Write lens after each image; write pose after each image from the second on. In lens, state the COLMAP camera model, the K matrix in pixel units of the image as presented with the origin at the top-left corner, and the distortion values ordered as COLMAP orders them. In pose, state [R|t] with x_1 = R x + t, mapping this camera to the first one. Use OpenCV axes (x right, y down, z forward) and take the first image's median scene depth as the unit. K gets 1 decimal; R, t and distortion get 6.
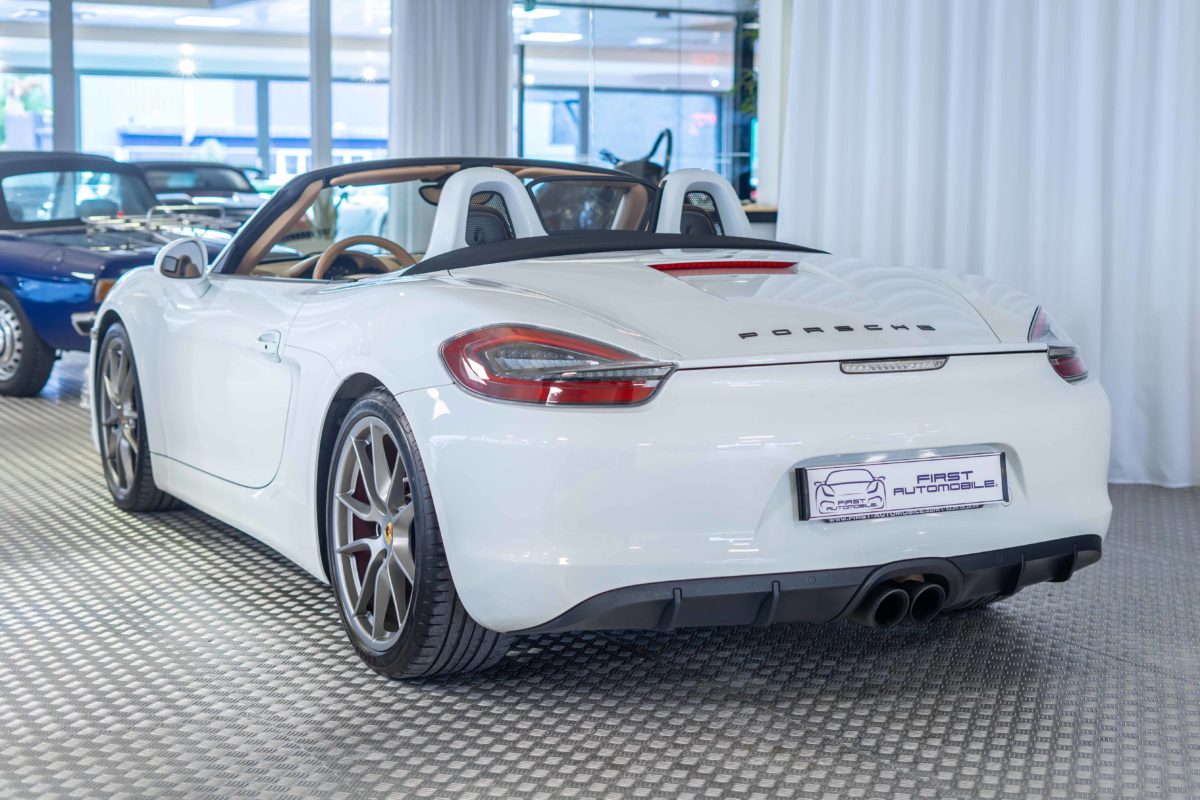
lens RADIAL K [[1912.8, 0, 600.0], [0, 1912.8, 400.0], [0, 0, 1]] dist [0.039212, 0.092911]
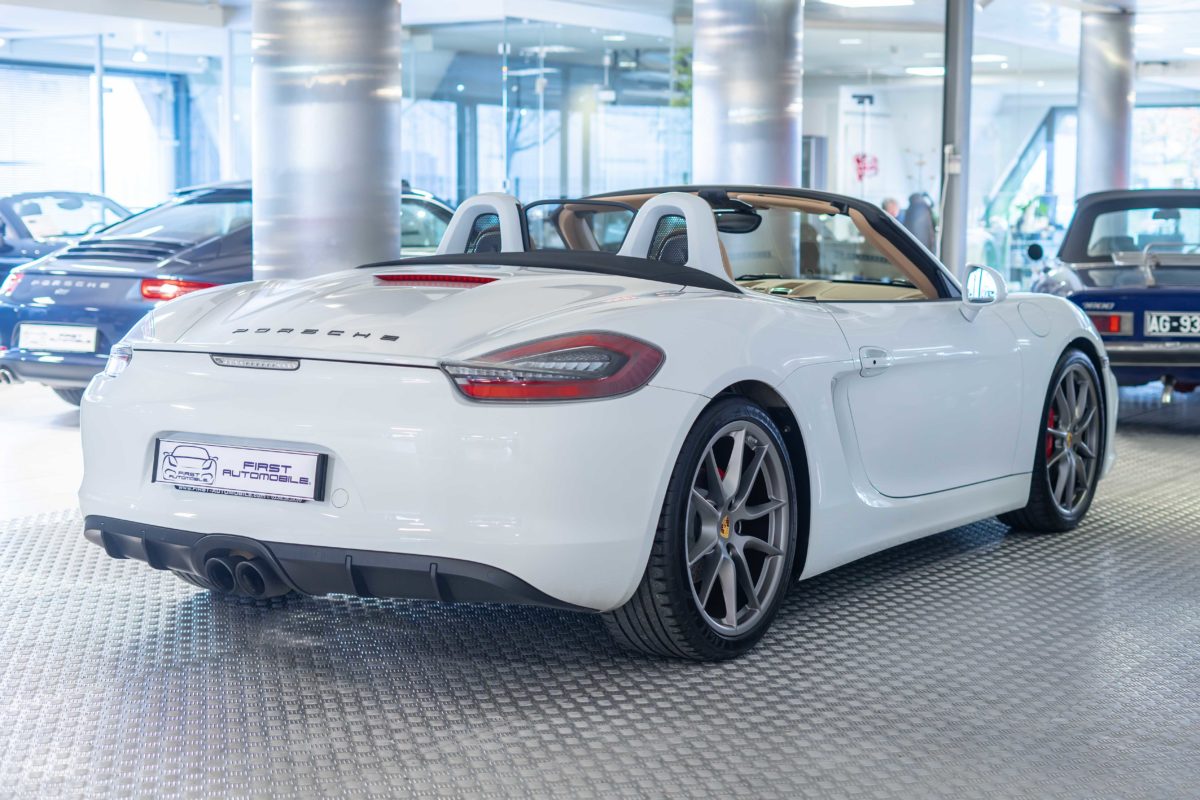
lens RADIAL K [[2027.6, 0, 600.0], [0, 2027.6, 400.0], [0, 0, 1]] dist [0.020817, -0.185786]
pose [[0.490996, 0.080886, -0.867399, 1.260345], [-0.106240, 0.993808, 0.032536, -0.055250], [0.864659, 0.076178, 0.496549, 0.578605]]
